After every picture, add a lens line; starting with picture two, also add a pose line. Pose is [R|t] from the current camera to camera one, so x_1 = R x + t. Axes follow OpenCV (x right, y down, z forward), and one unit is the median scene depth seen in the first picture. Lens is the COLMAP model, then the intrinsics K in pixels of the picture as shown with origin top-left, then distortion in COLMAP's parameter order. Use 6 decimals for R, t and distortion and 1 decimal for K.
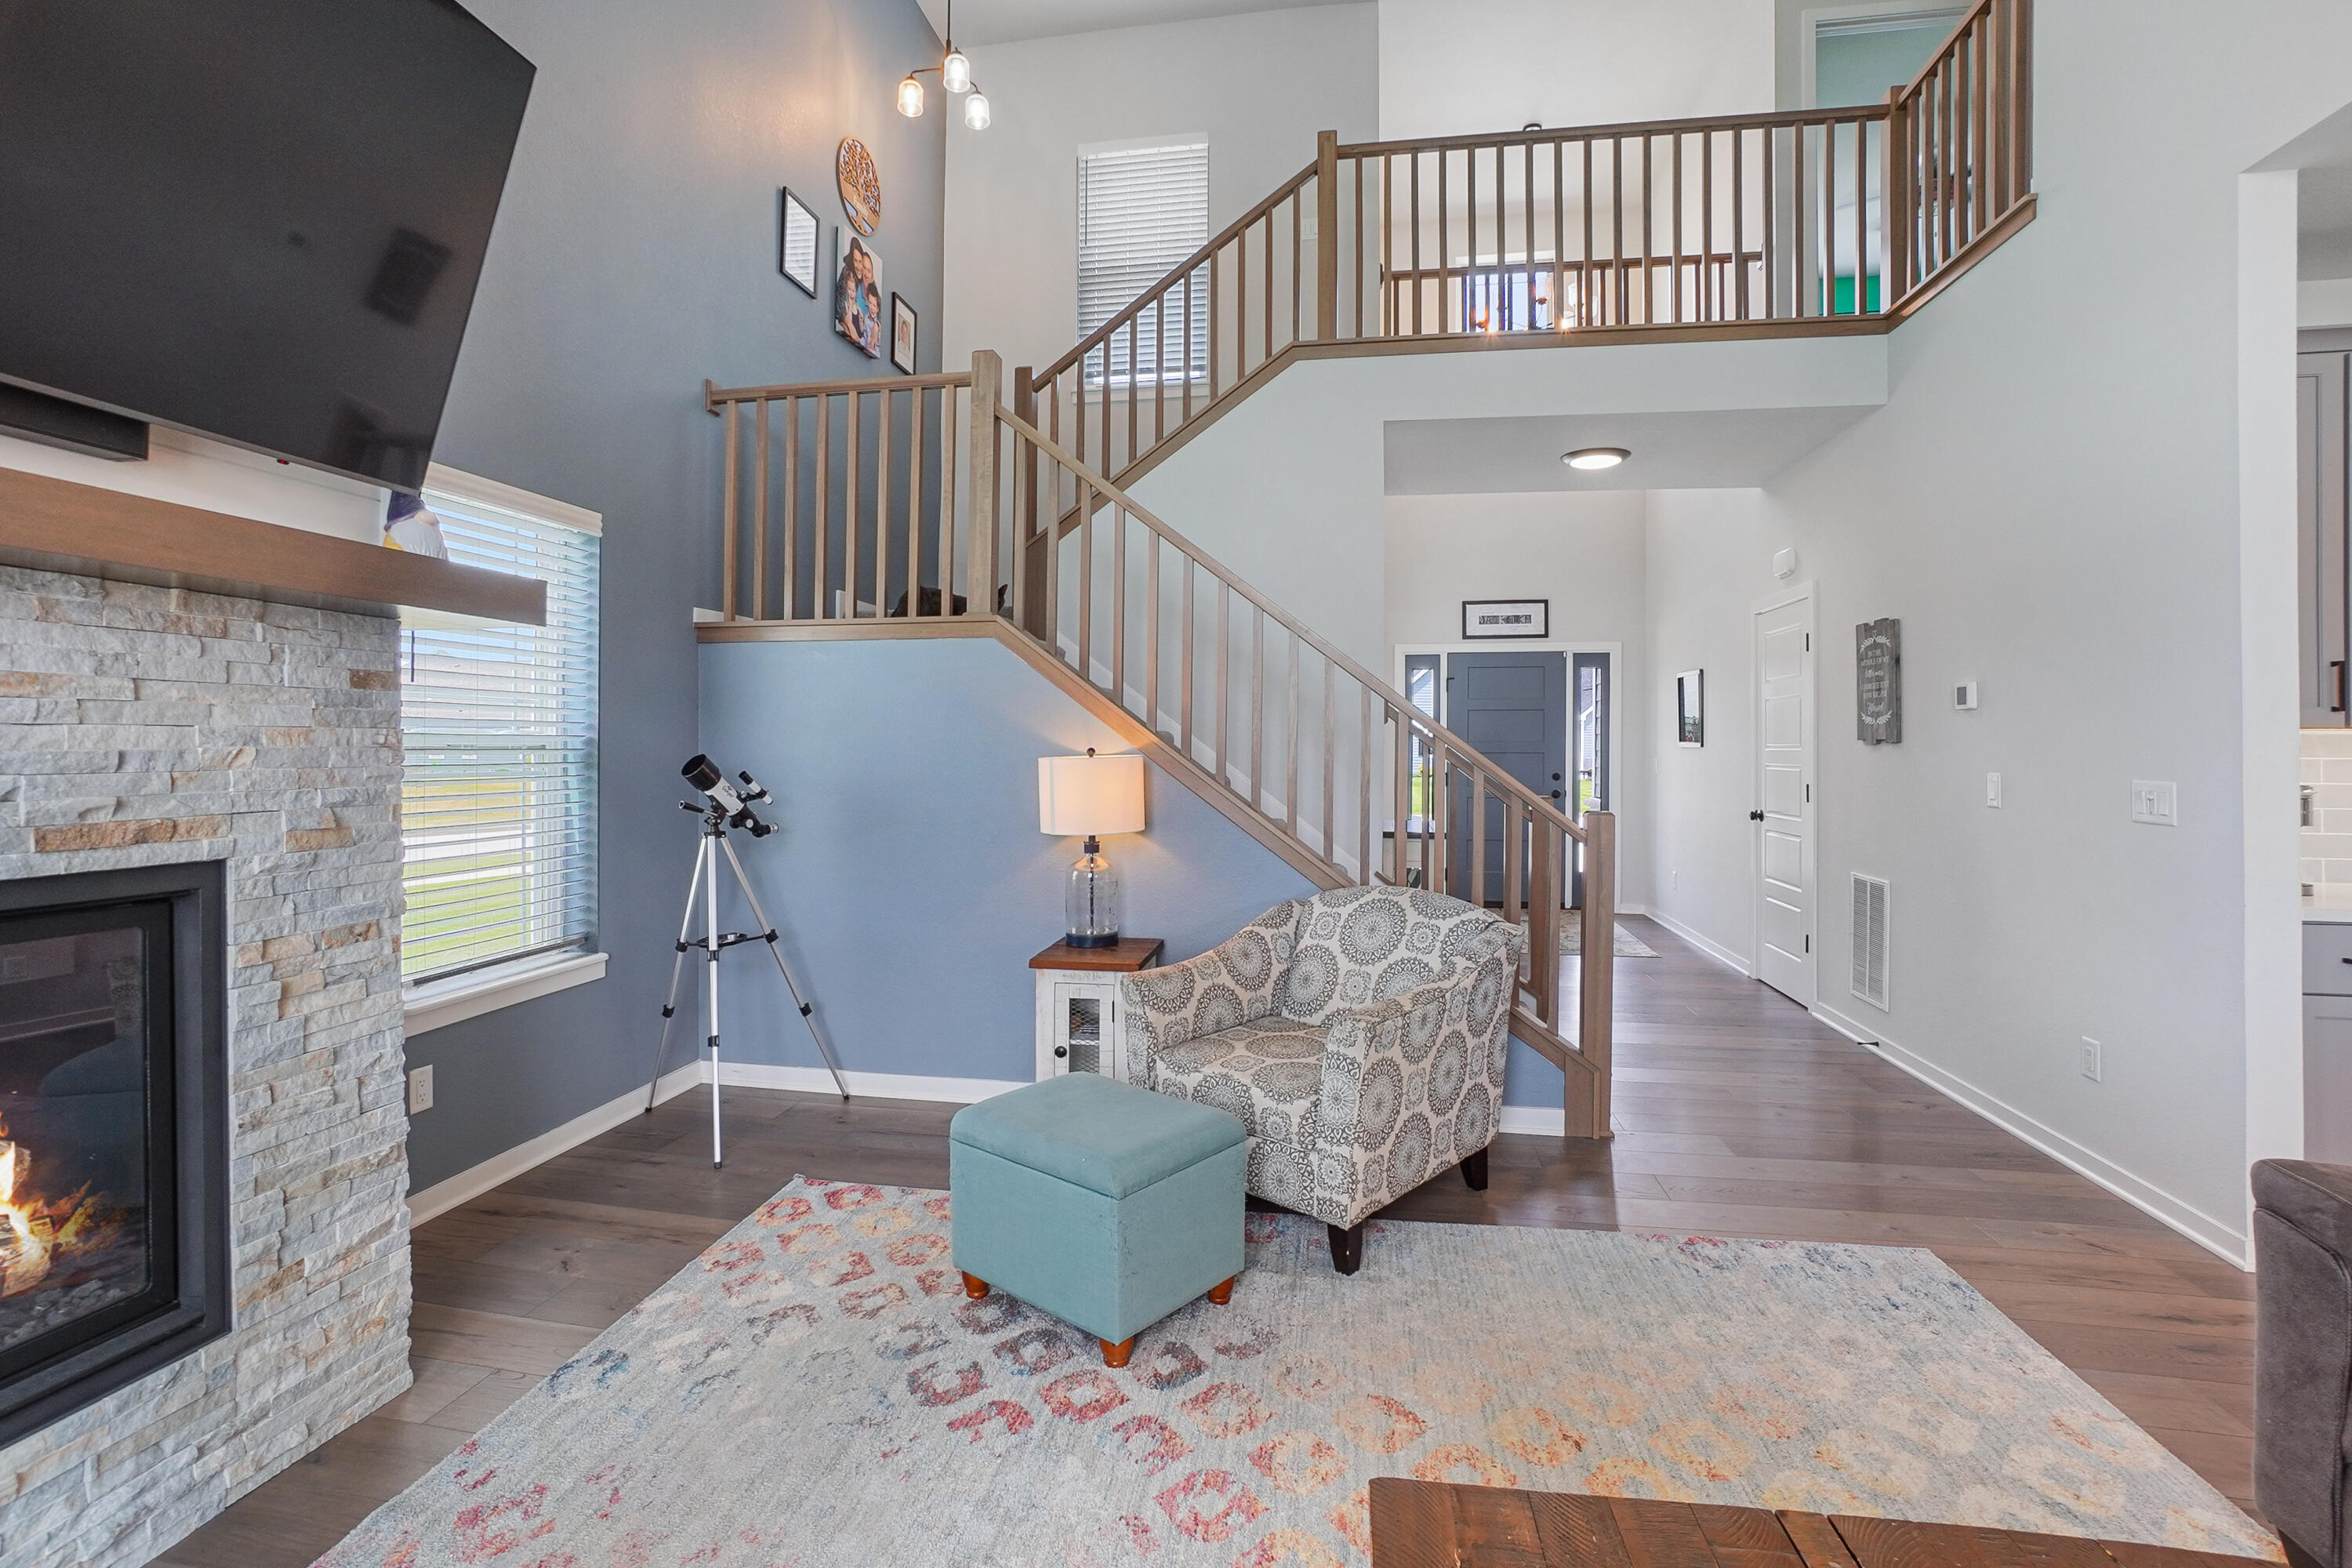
lens RADIAL K [[1084.3, 0, 1166.3], [0, 1084.3, 783.7], [0, 0, 1]] dist [-0.040790, 0.006778]
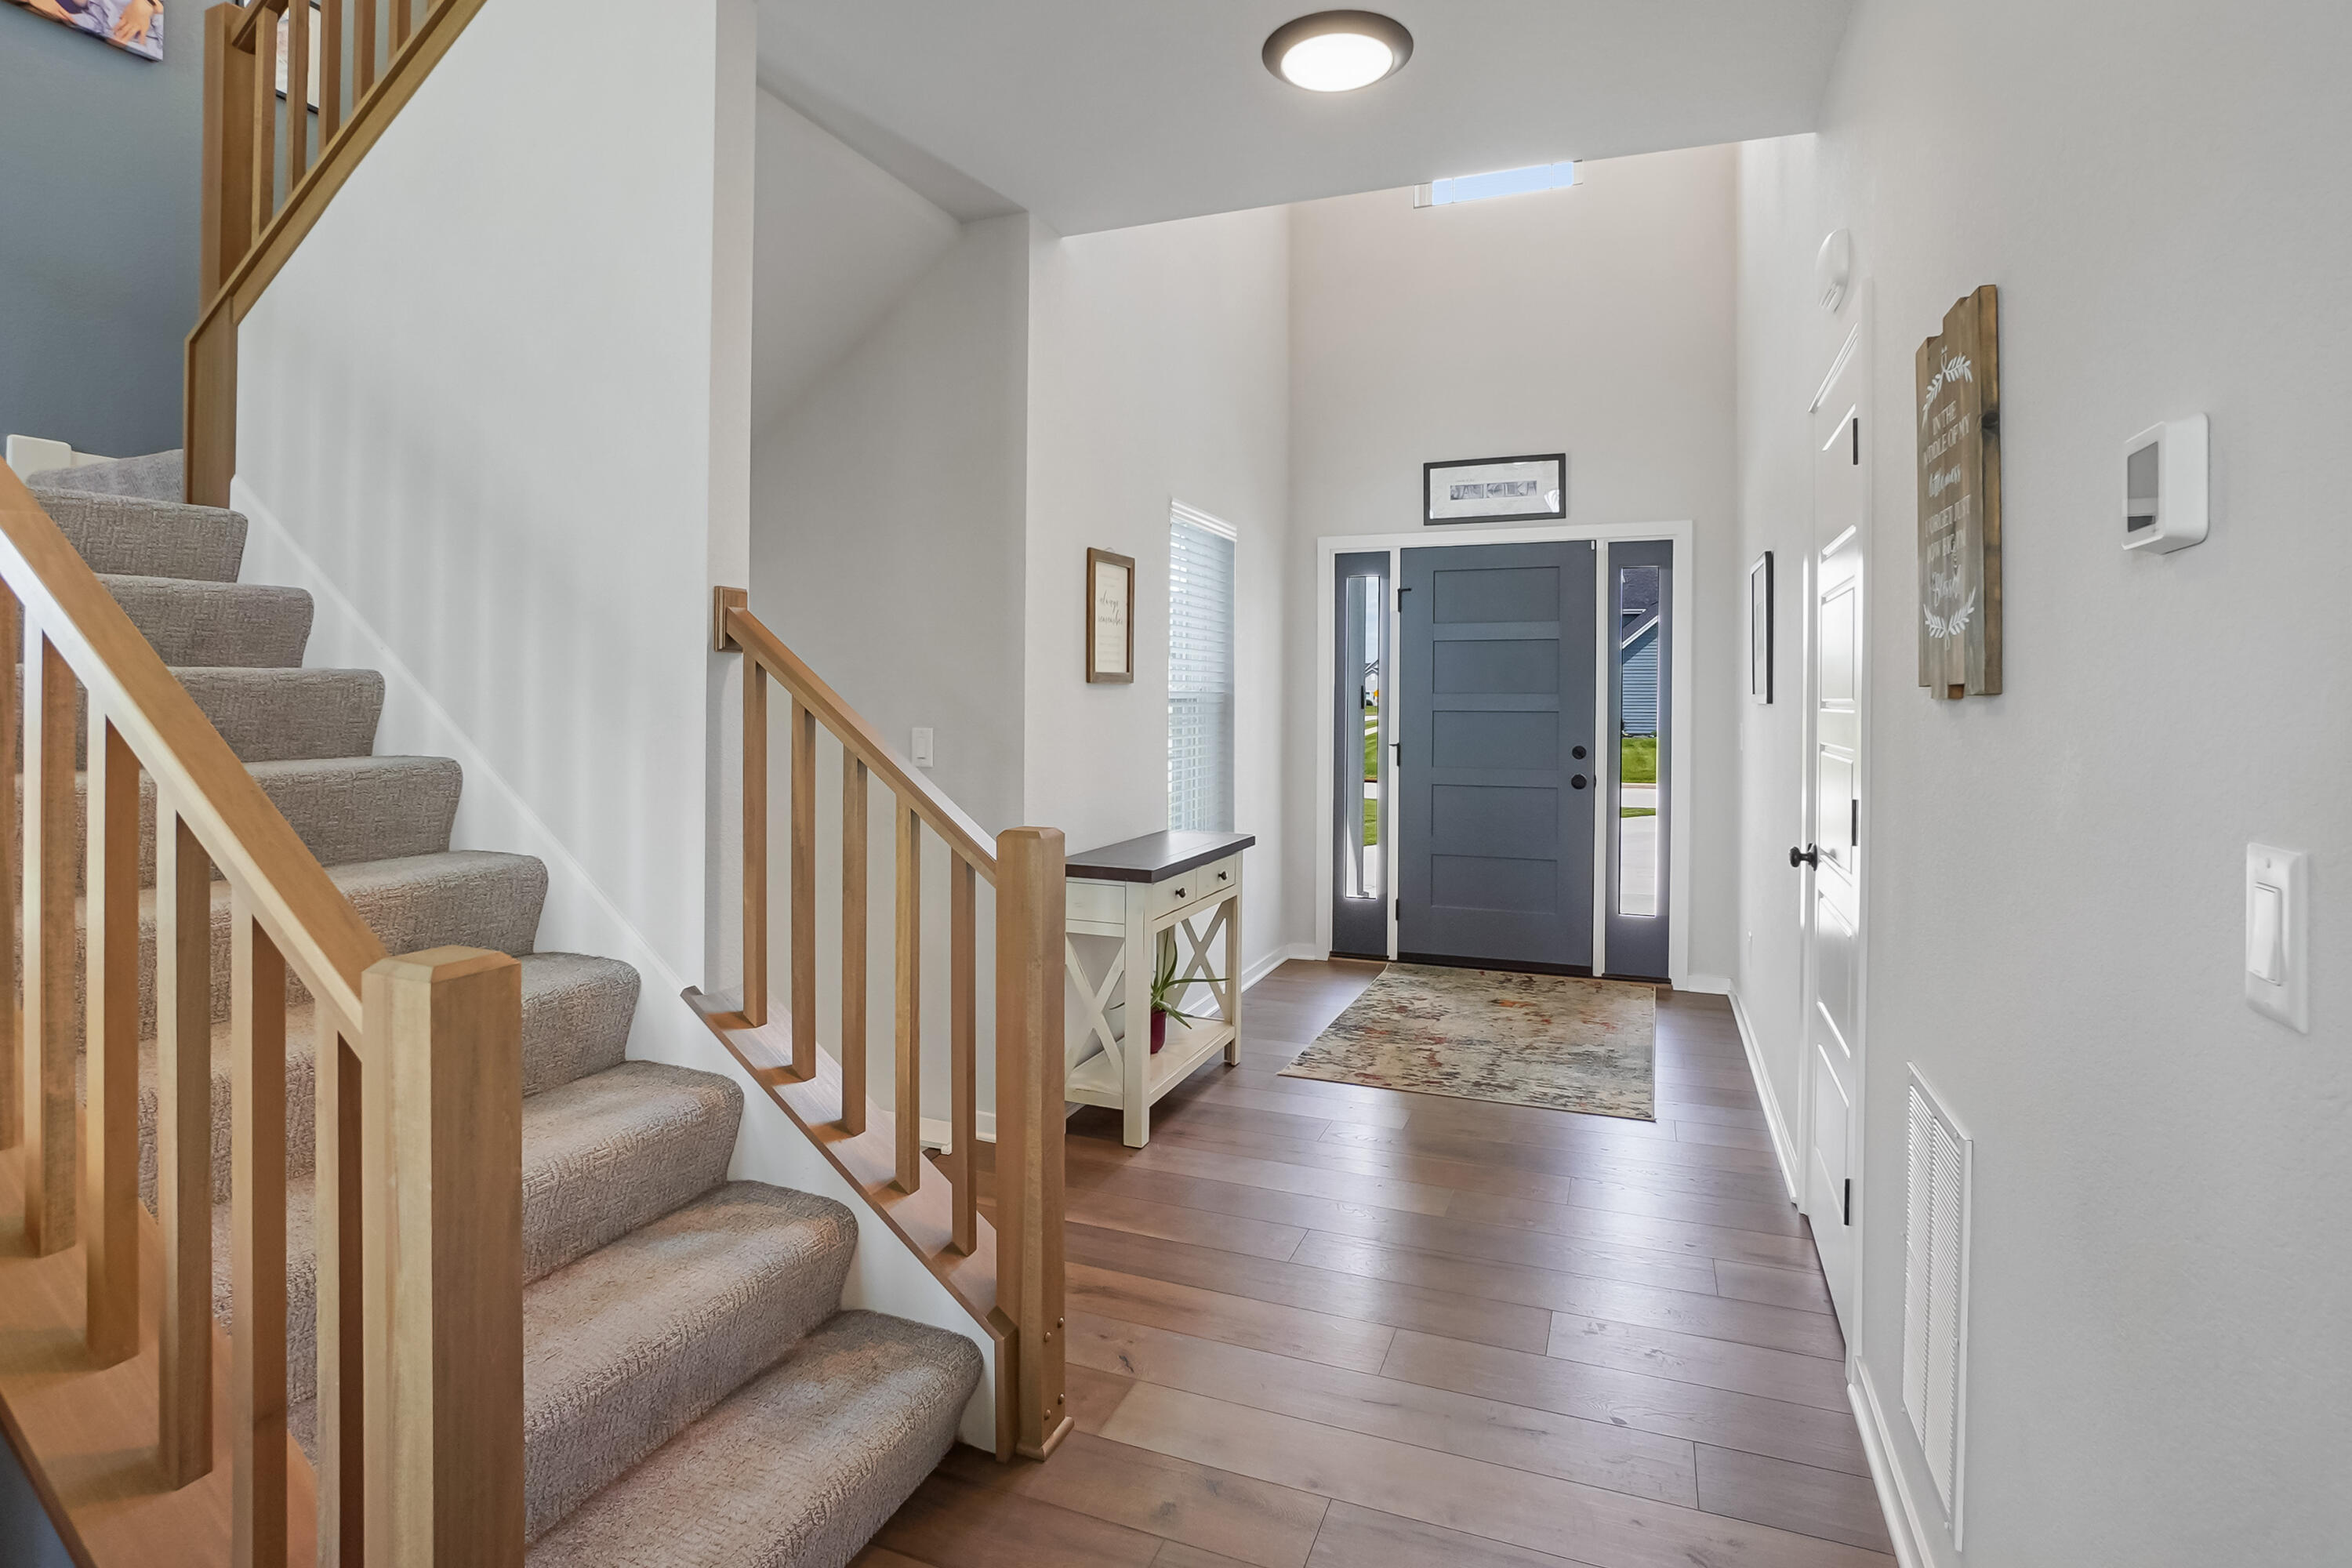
lens RADIAL K [[1084.3, 0, 1255.5], [0, 1084.3, 732.7], [0, 0, 1]] dist [-0.040790, 0.006778]
pose [[0.976425, 0.010583, -0.215598, 0.316650], [-0.010960, 0.999940, -0.000555, -0.014531], [0.215579, 0.002905, 0.976482, 0.381736]]
